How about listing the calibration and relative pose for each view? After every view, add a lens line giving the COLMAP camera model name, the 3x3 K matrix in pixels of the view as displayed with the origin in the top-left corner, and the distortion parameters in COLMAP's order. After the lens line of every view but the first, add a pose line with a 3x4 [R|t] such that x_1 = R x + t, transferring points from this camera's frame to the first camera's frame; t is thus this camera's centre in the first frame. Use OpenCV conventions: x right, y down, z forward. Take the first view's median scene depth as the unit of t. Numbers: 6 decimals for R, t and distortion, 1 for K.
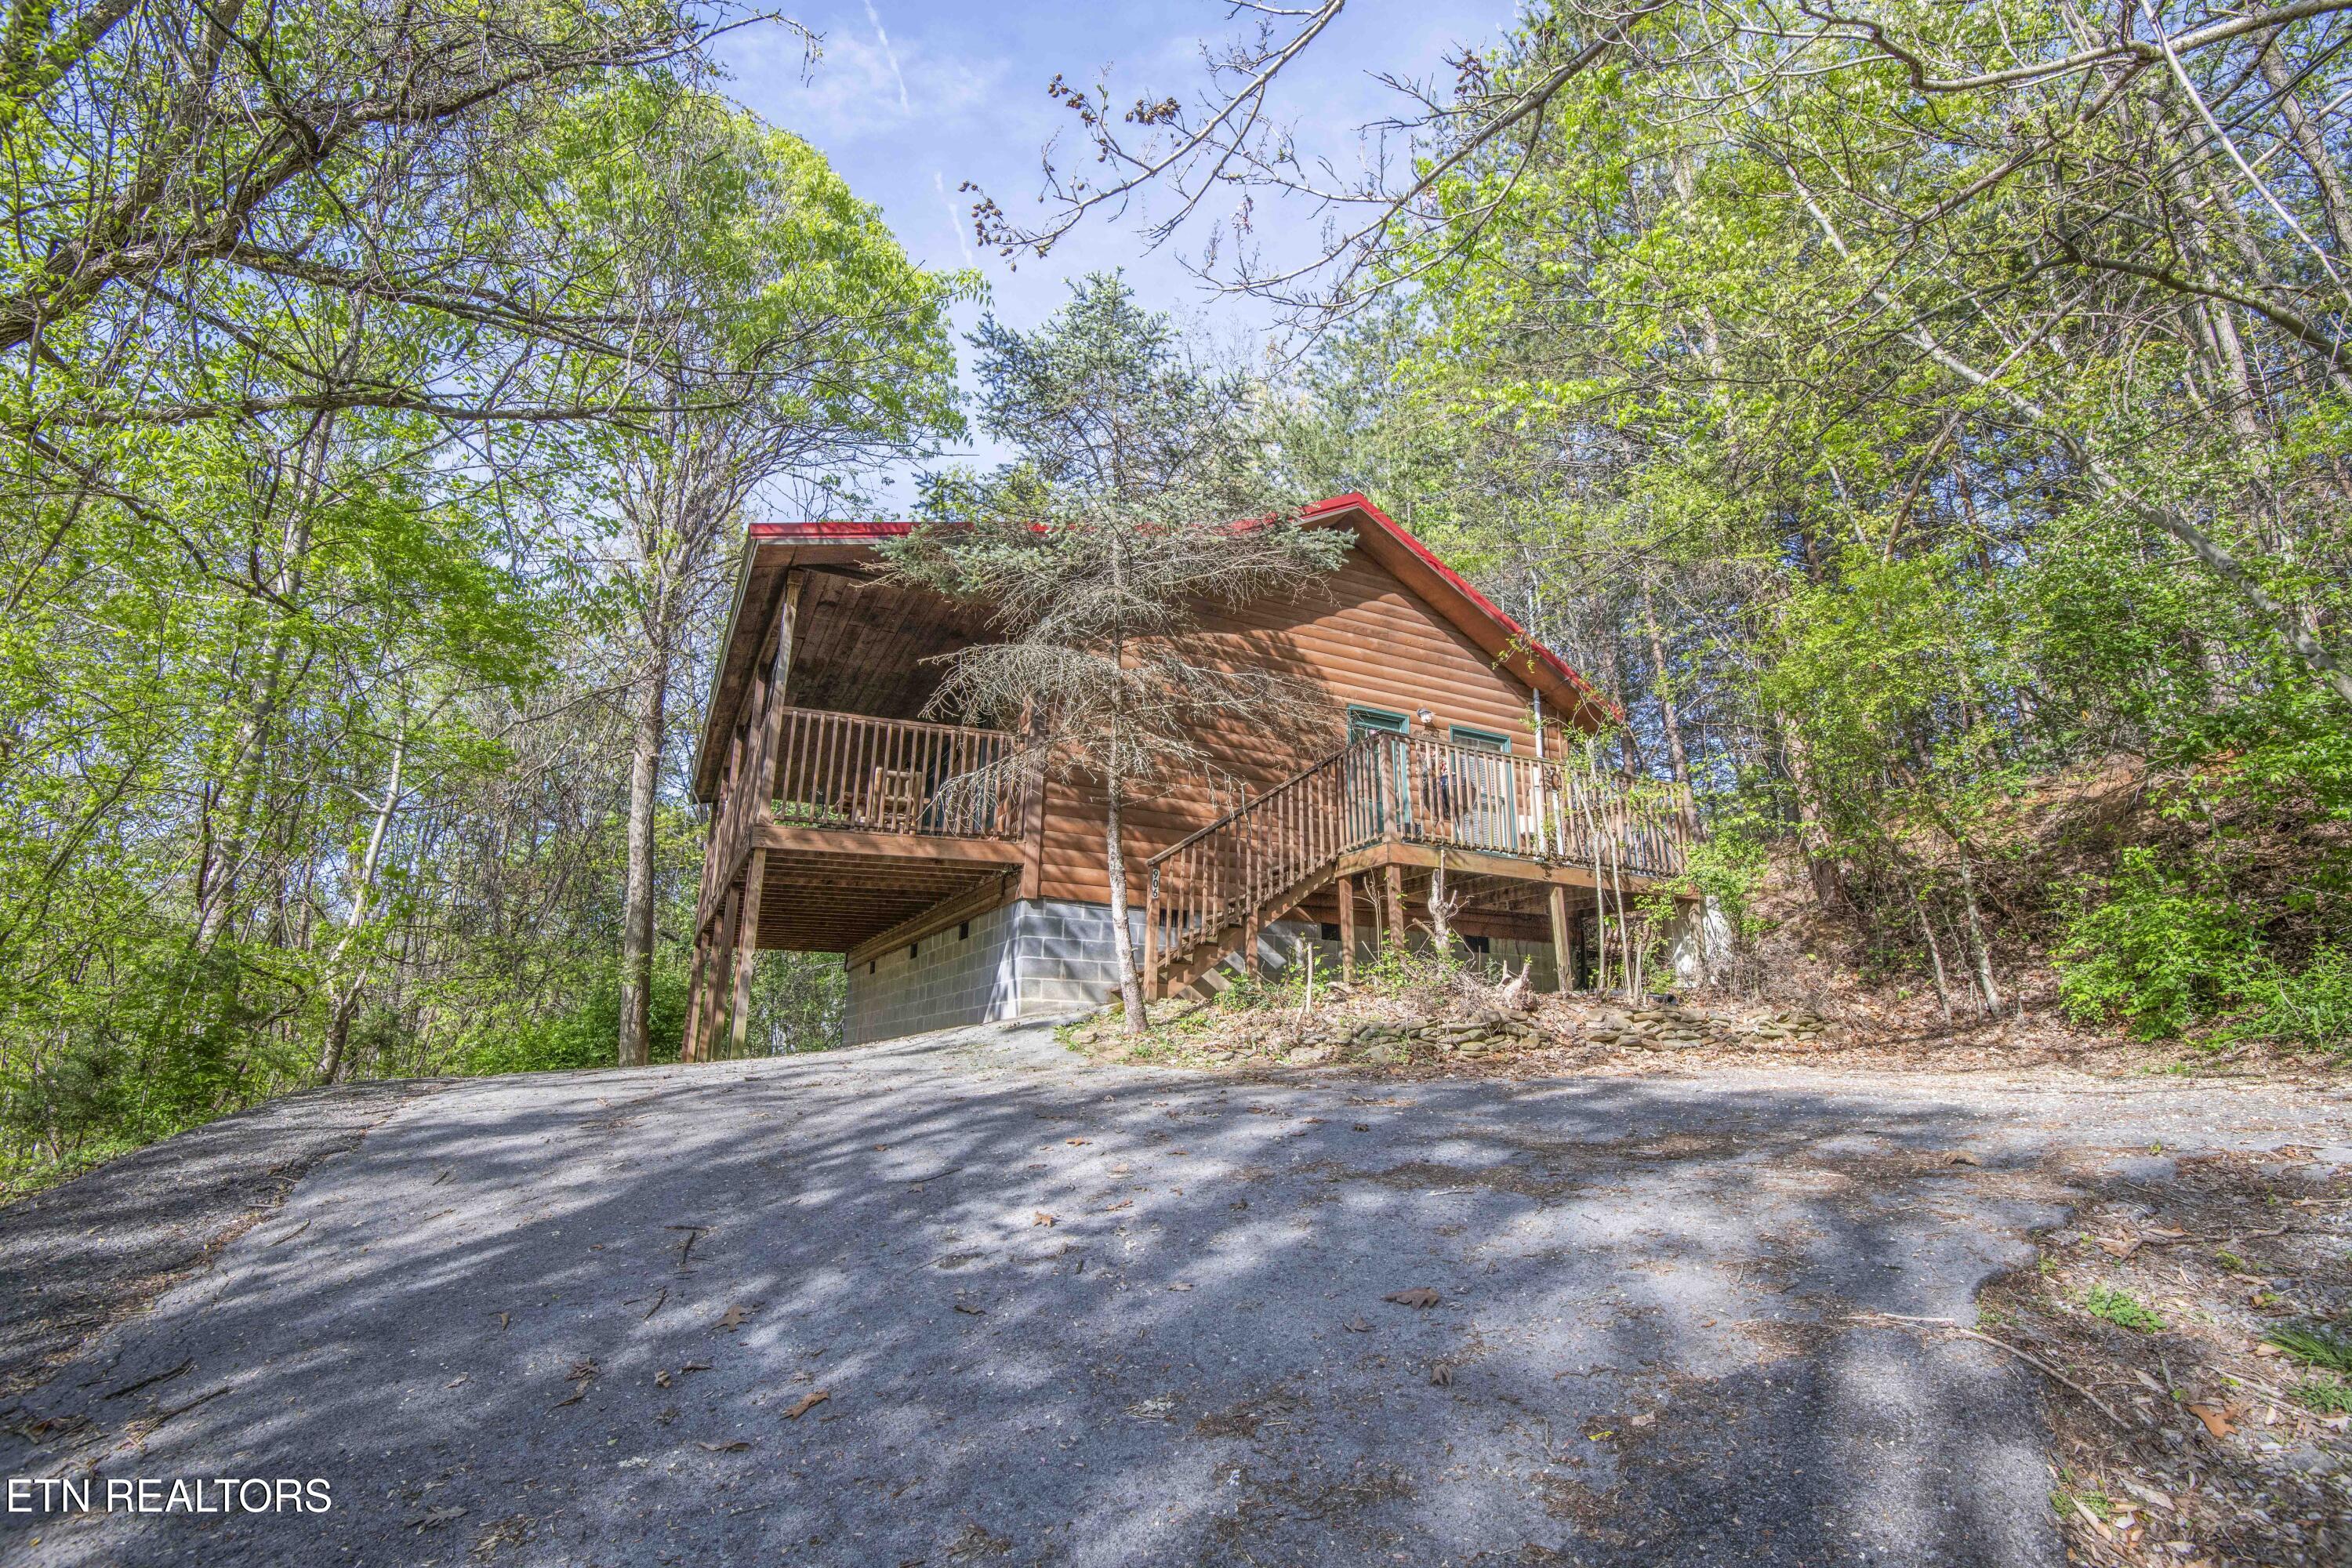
lens RADIAL K [[1079.6, 0, 1183.9], [0, 1079.6, 782.0], [0, 0, 1]] dist [-0.009384, -0.023353]
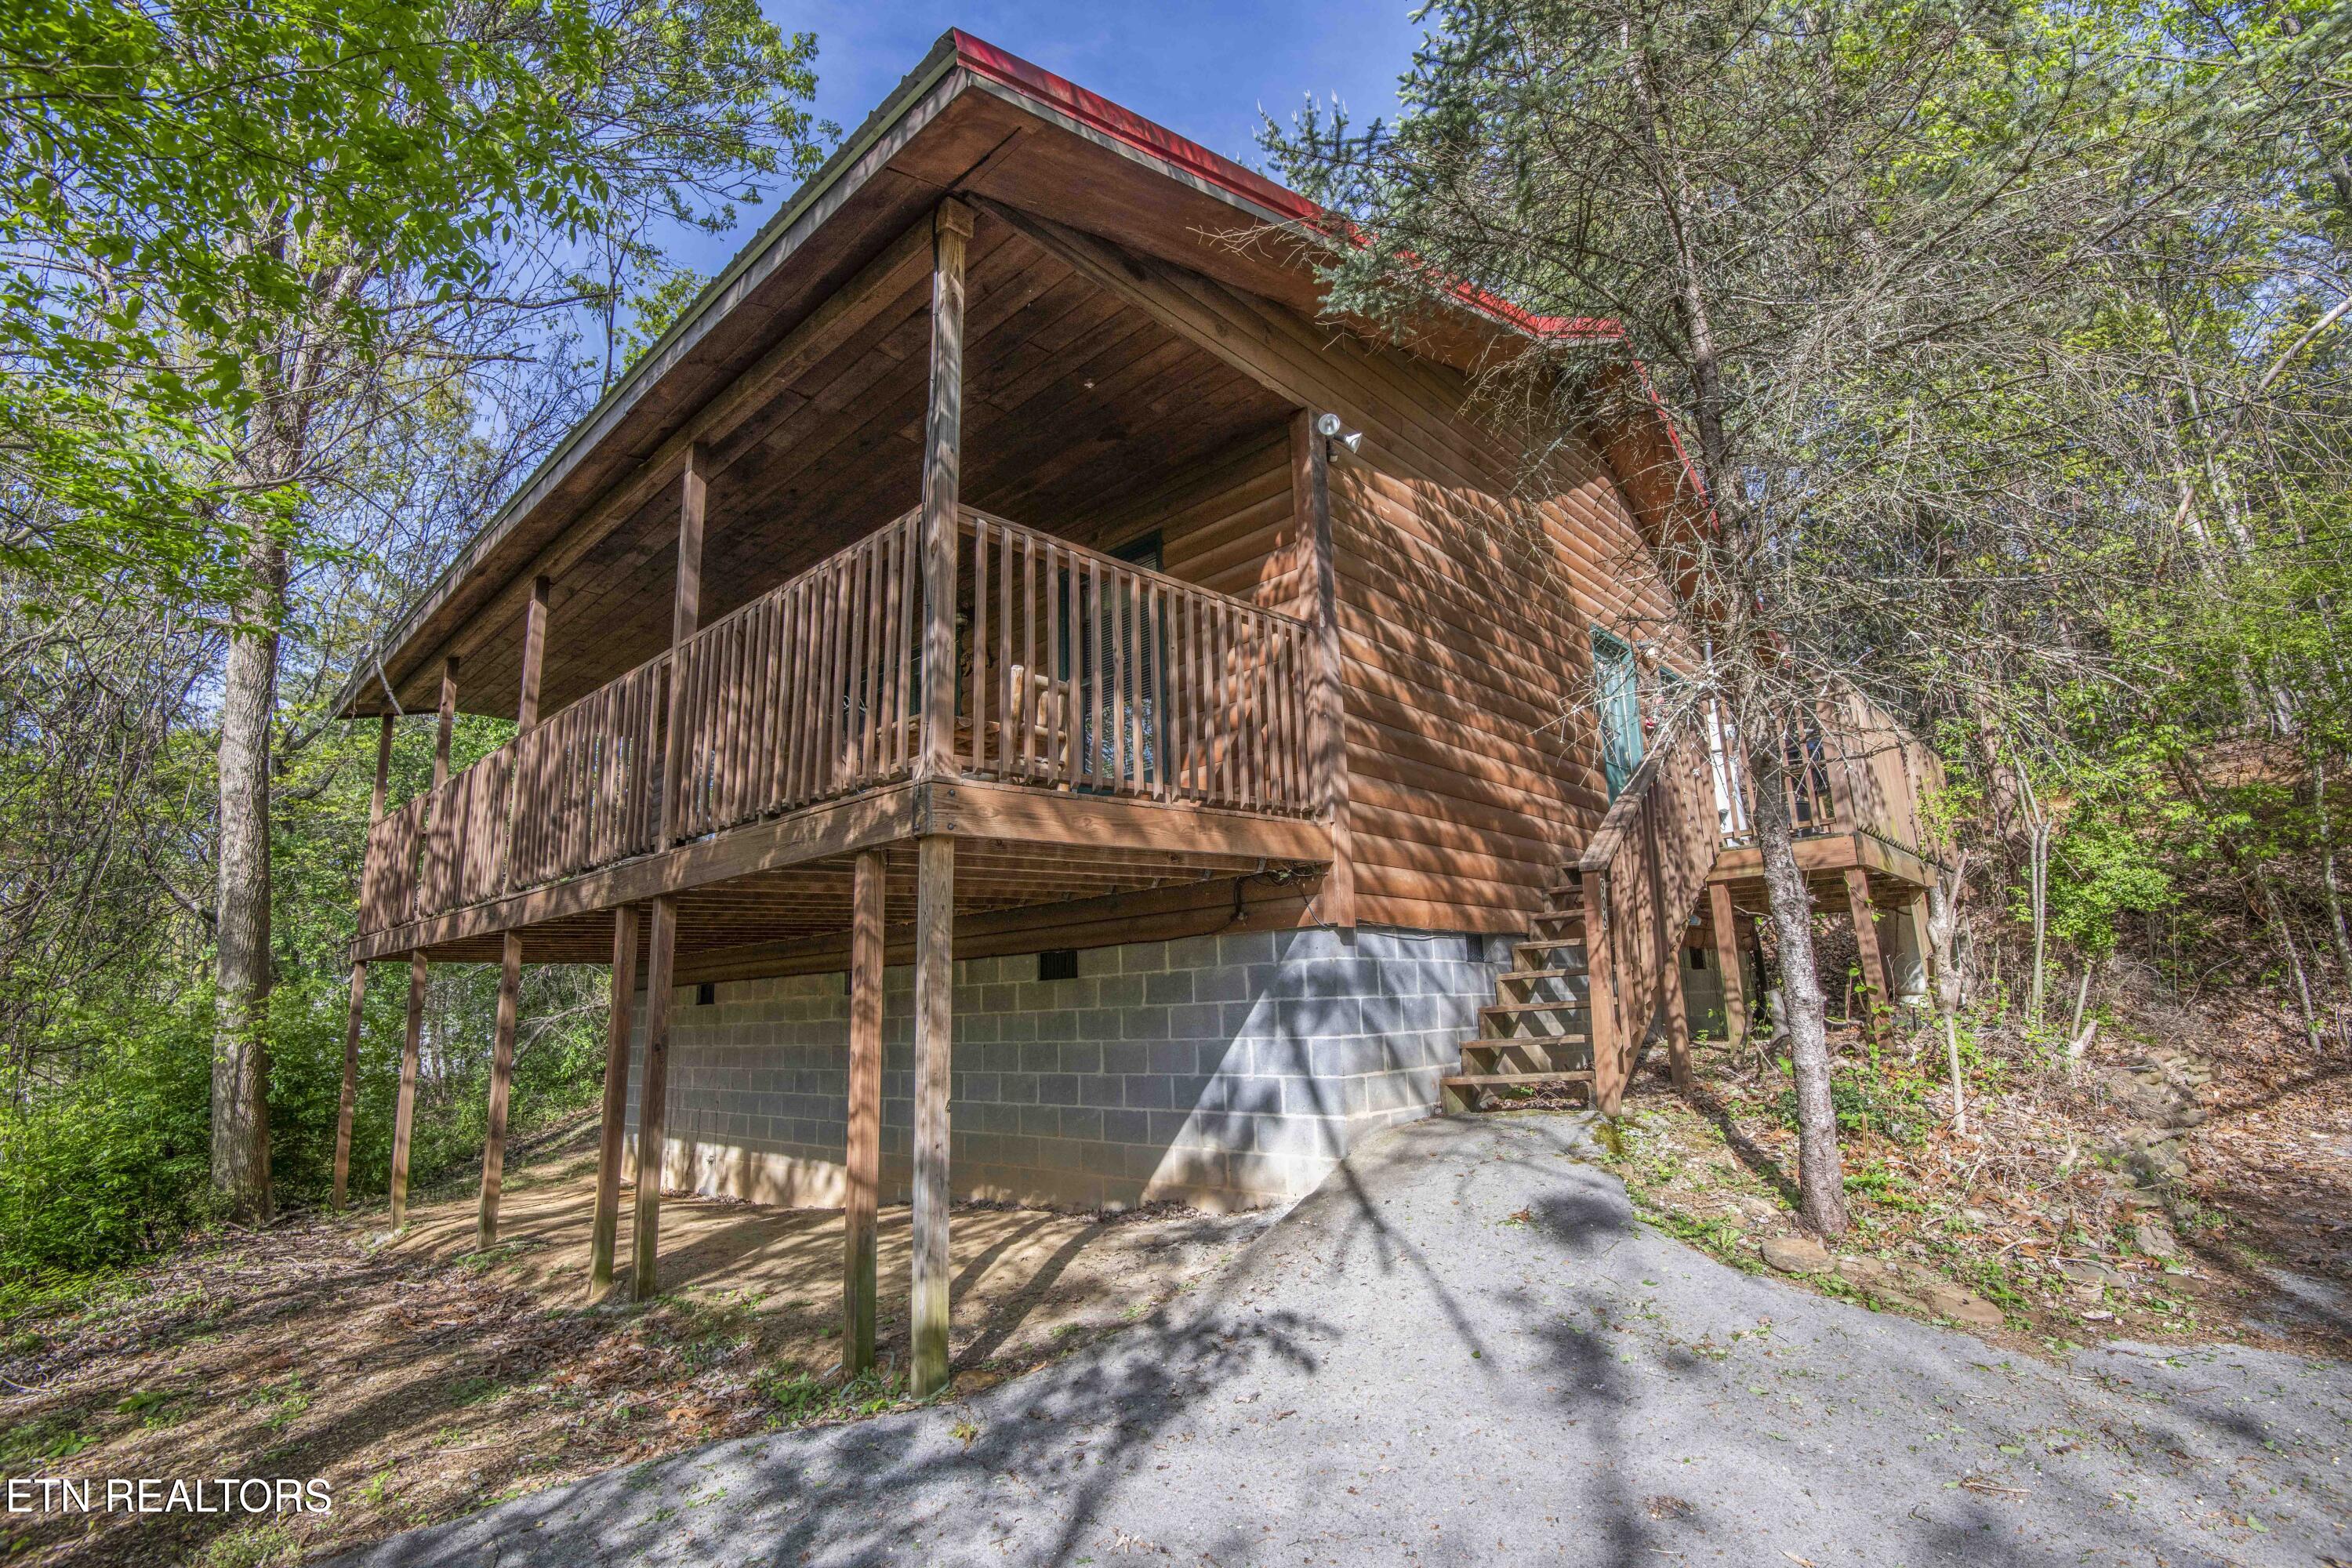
lens RADIAL K [[1079.6, 0, 1183.9], [0, 1079.6, 782.0], [0, 0, 1]] dist [-0.009384, -0.023353]
pose [[0.936472, 0.029784, 0.349475, -0.403855], [-0.046645, 0.998113, 0.039928, 0.017630], [-0.347626, -0.053693, 0.936095, 0.522971]]
